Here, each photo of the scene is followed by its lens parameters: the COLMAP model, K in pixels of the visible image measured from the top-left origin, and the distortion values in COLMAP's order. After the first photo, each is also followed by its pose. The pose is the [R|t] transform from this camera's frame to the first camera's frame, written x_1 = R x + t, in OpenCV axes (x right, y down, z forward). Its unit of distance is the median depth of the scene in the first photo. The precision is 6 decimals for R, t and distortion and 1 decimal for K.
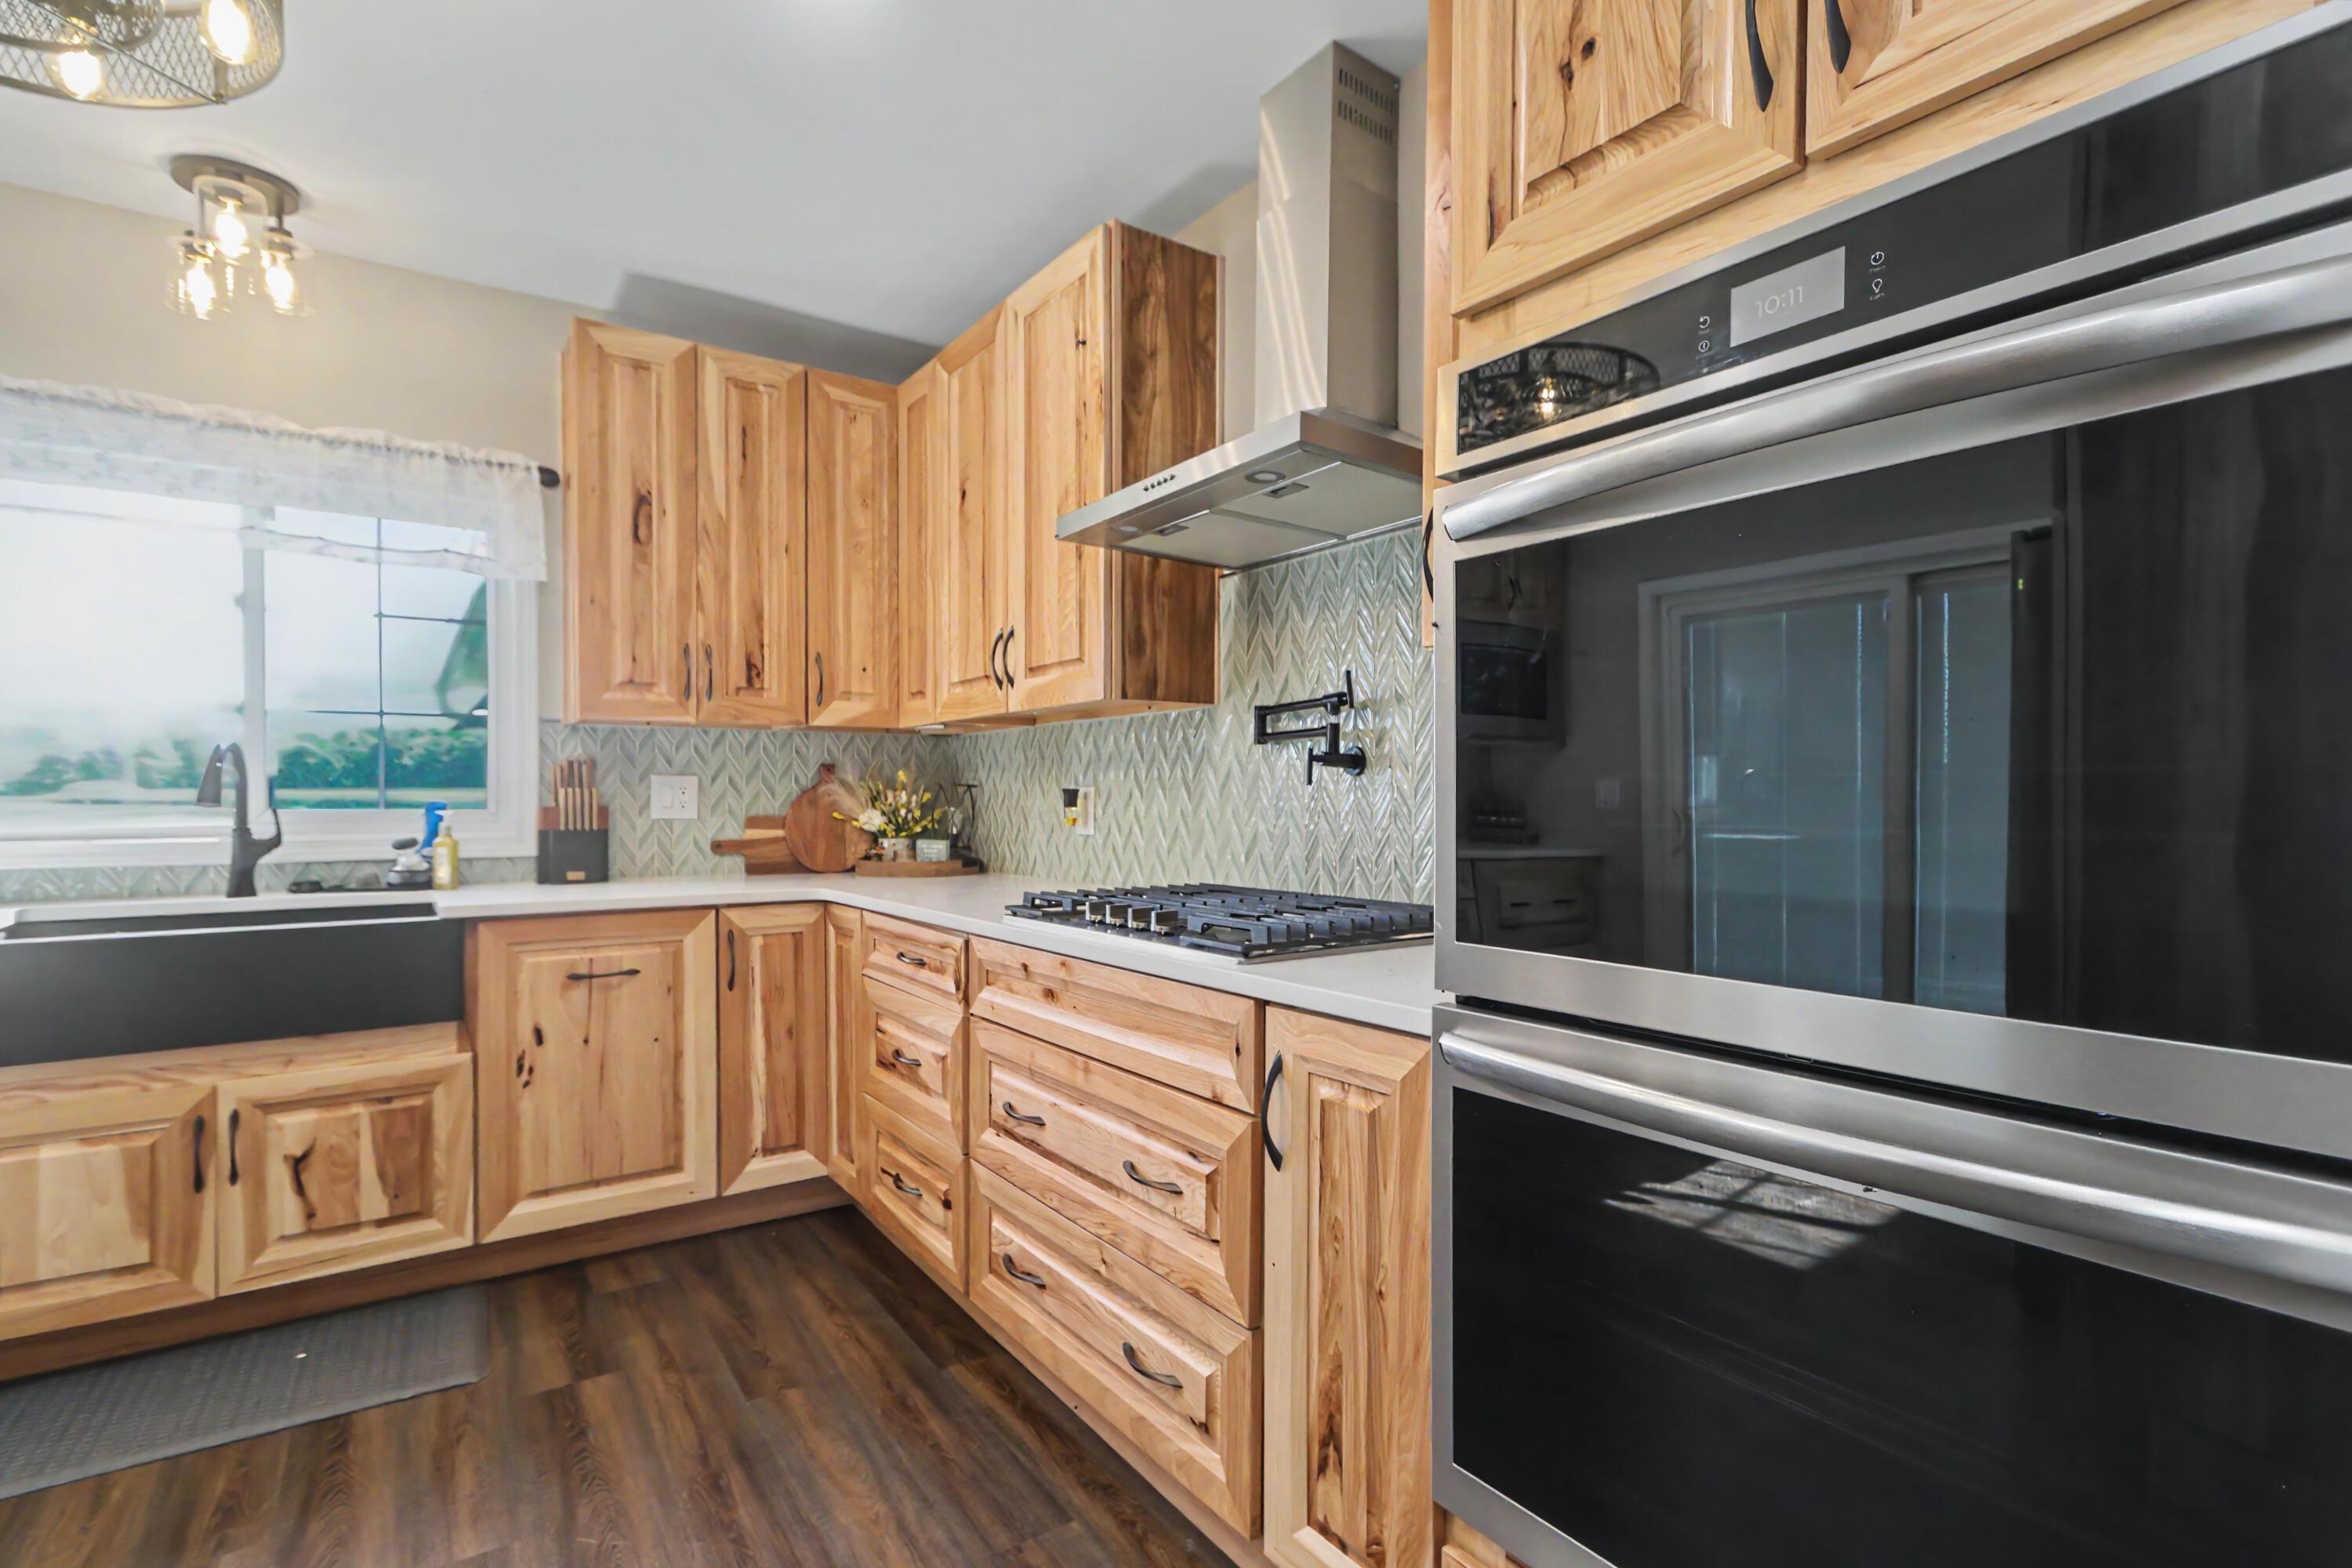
lens RADIAL K [[1099.9, 0, 1174.4], [0, 1099.9, 804.2], [0, 0, 1]] dist [-0.001131, 0.003279]
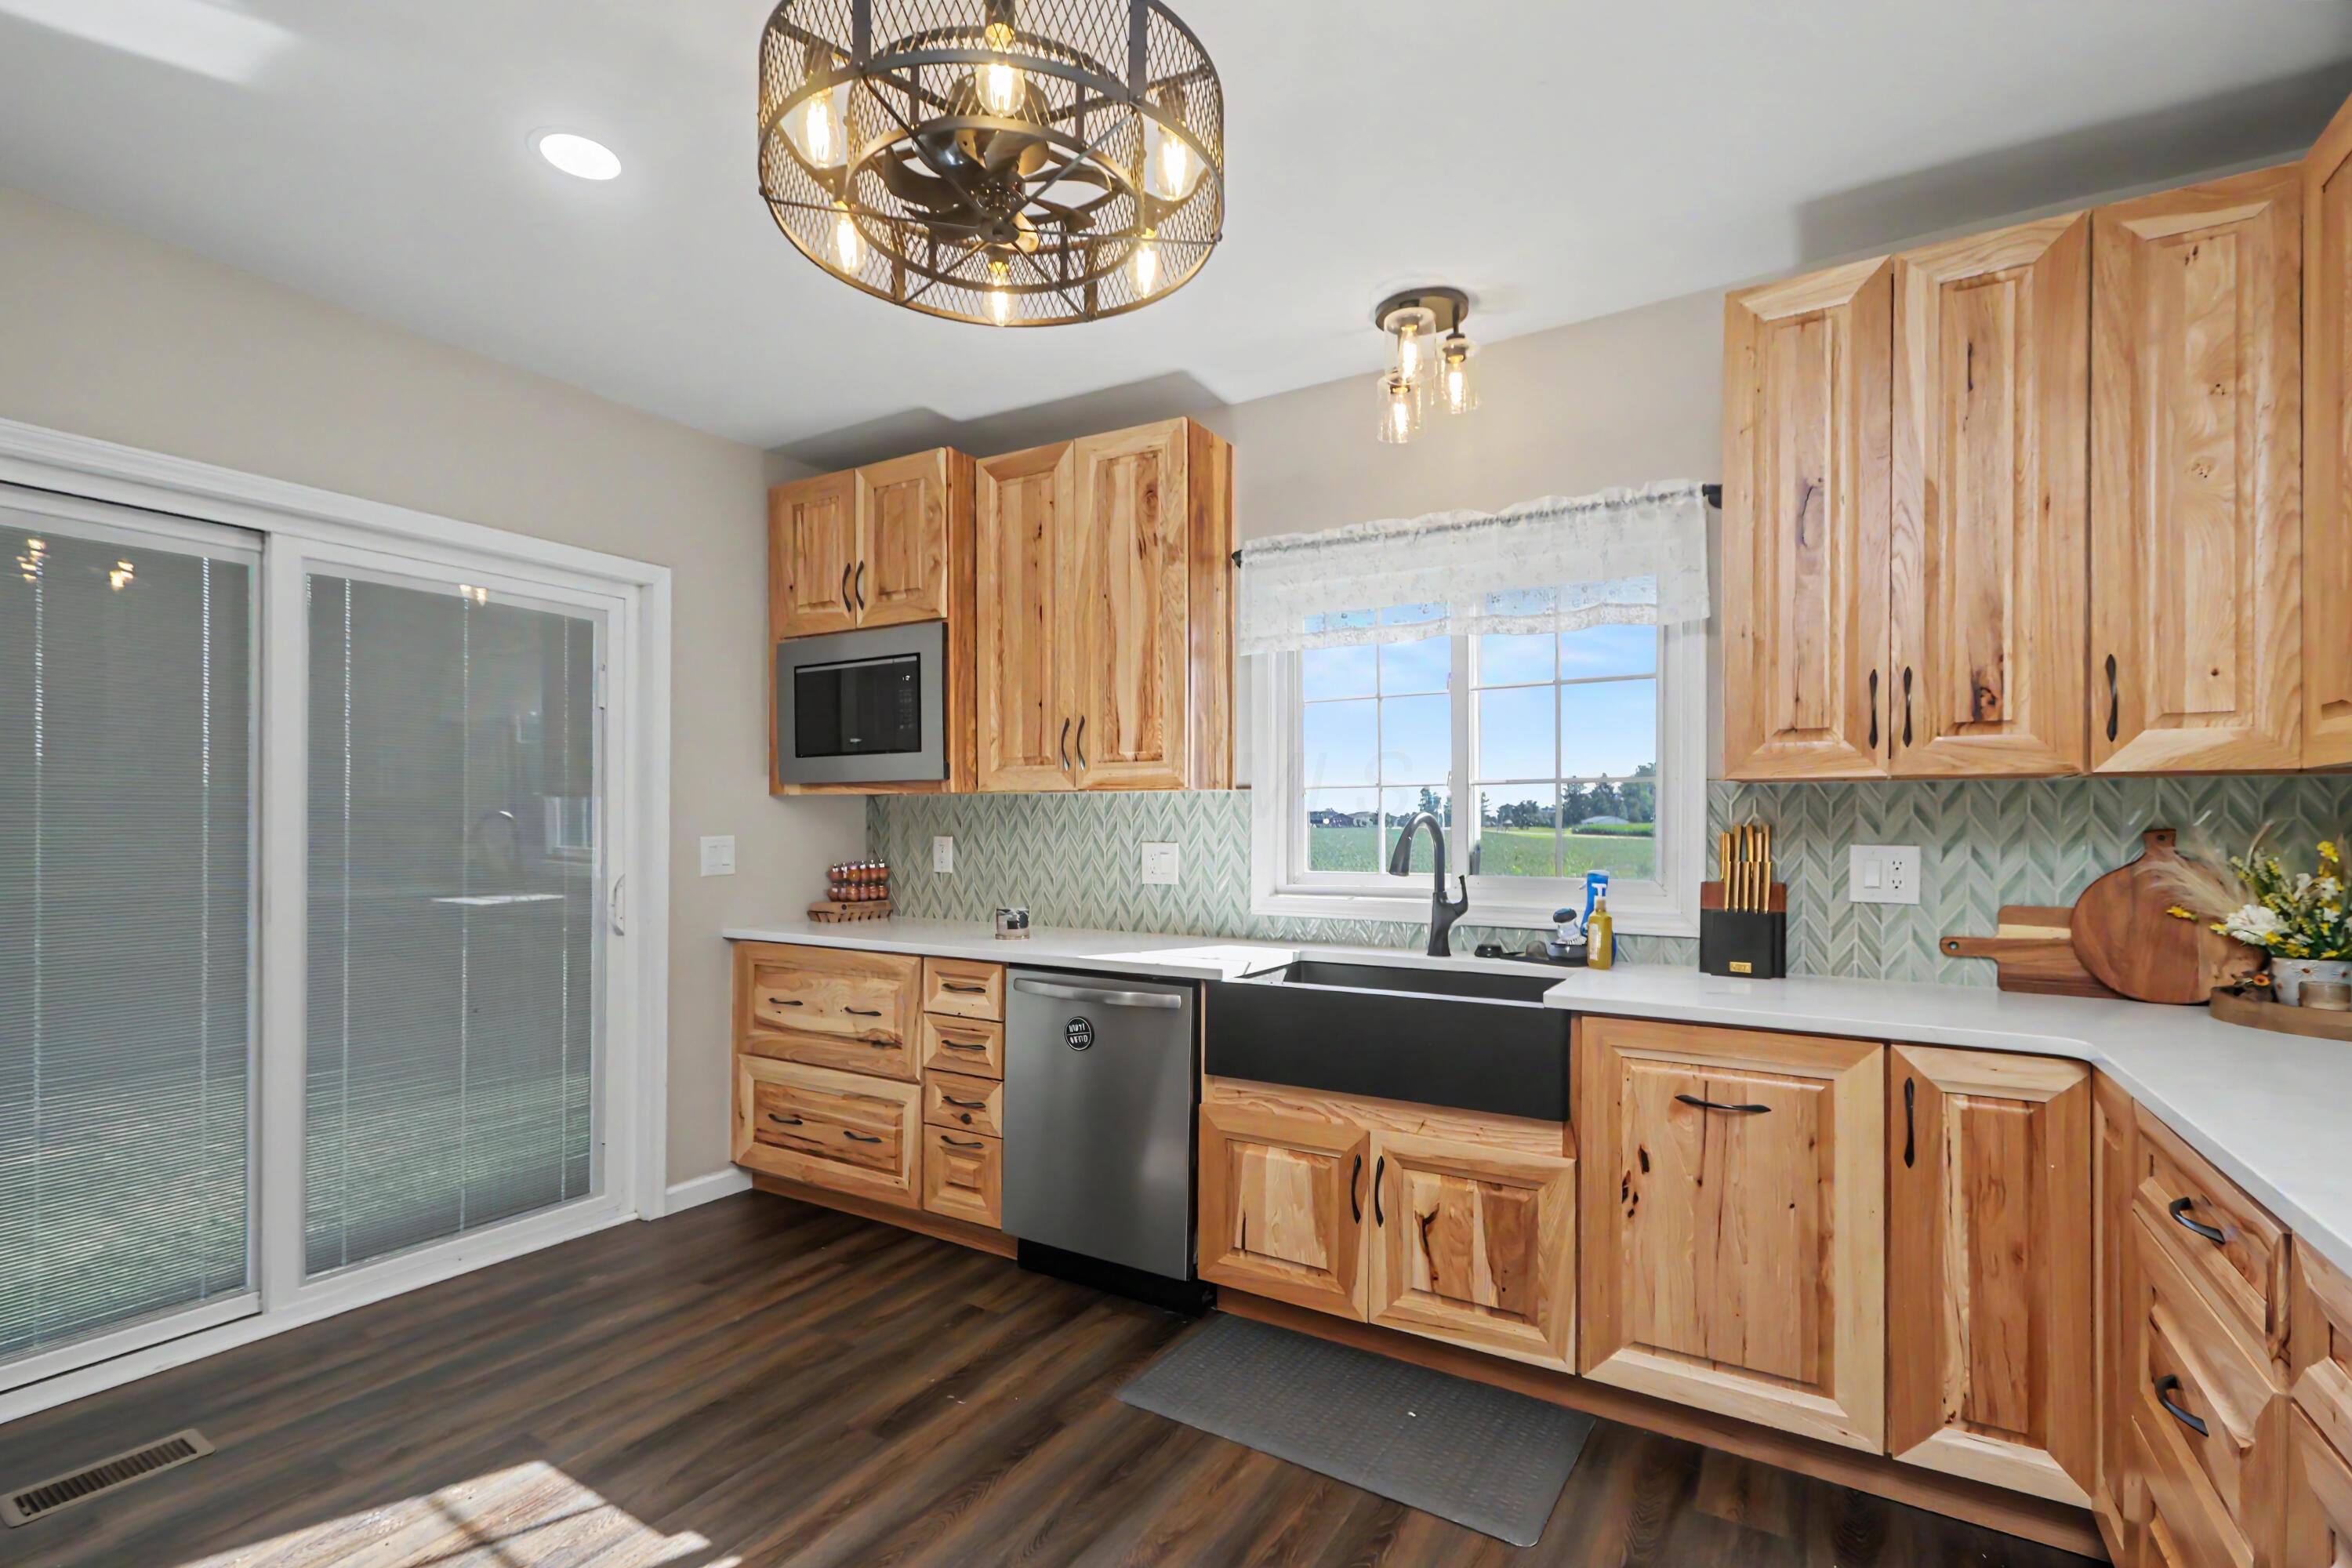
lens RADIAL K [[1099.9, 0, 1131.0], [0, 1099.9, 823.4], [0, 0, 1]] dist [-0.001131, 0.003279]
pose [[0.384802, 0.000276, -0.922999, 0.049771], [-0.012769, 0.999906, -0.005024, -0.038549], [0.922911, 0.013719, 0.384770, 0.299102]]
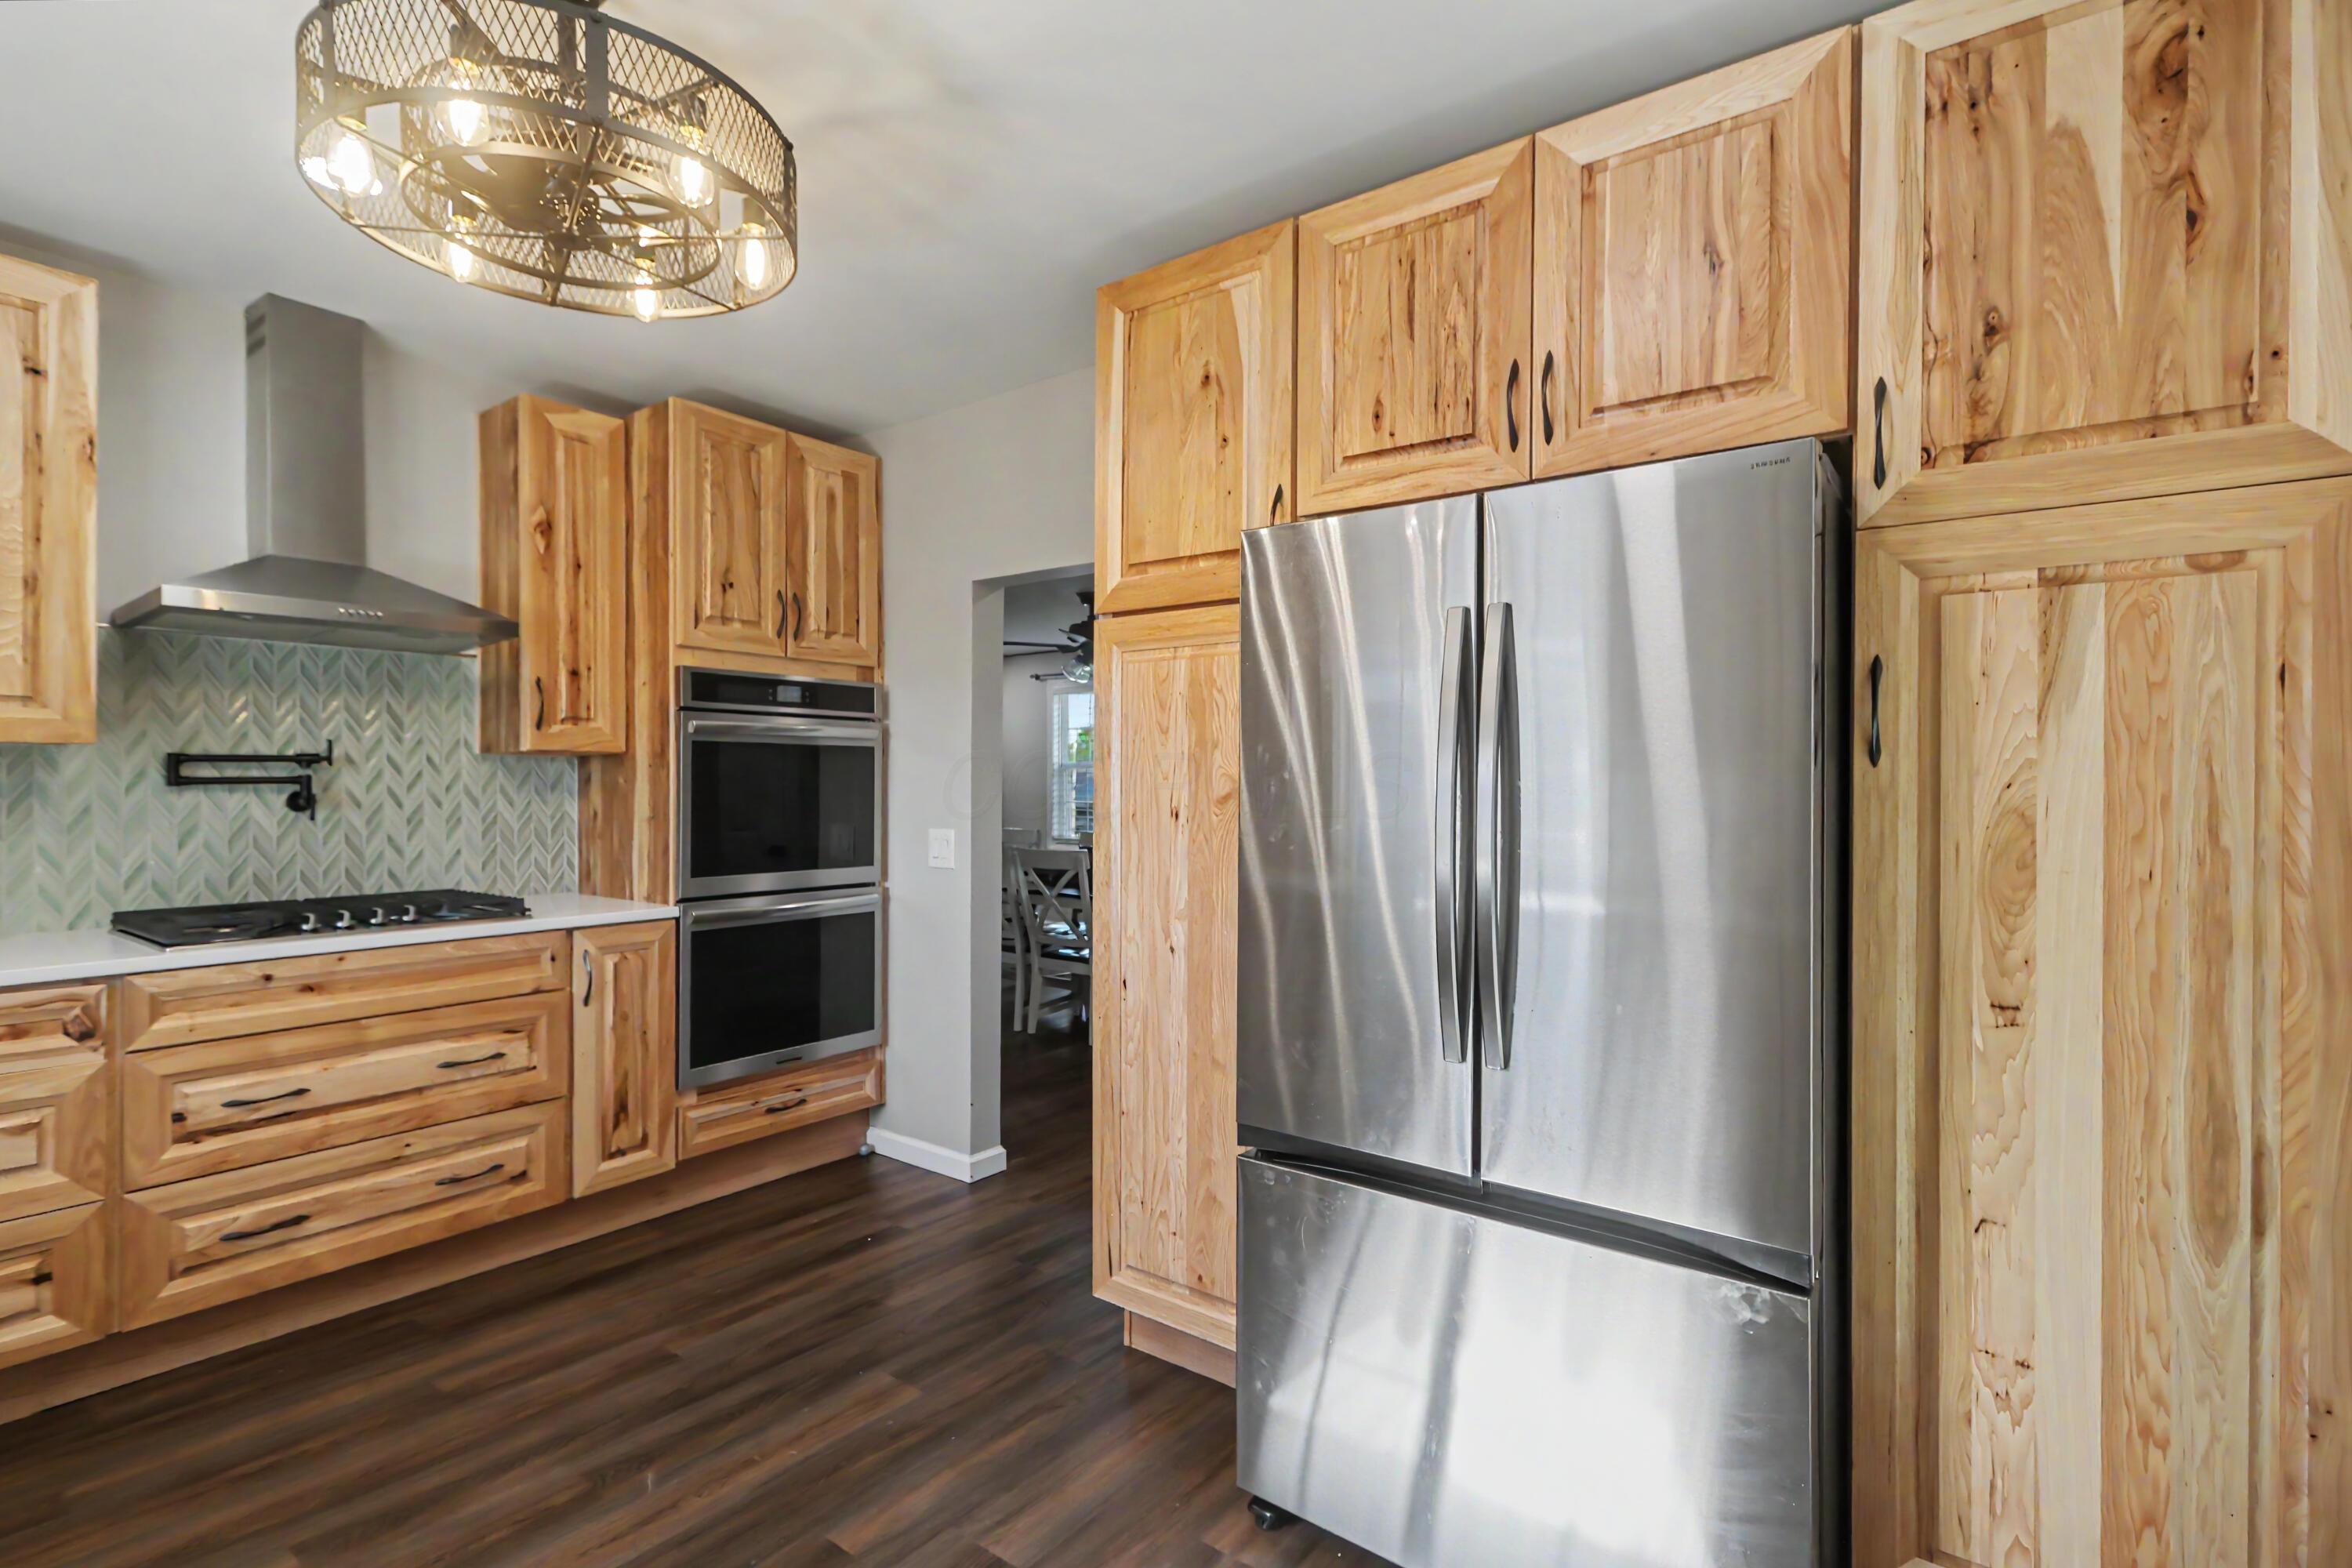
lens RADIAL K [[1099.9, 0, 1150.9], [0, 1099.9, 784.6], [0, 0, 1]] dist [-0.001131, 0.003279]
pose [[-0.302190, -0.002821, 0.953244, -1.231440], [0.002660, 0.999989, 0.003803, -0.052812], [-0.953244, 0.003685, -0.302179, 0.334175]]
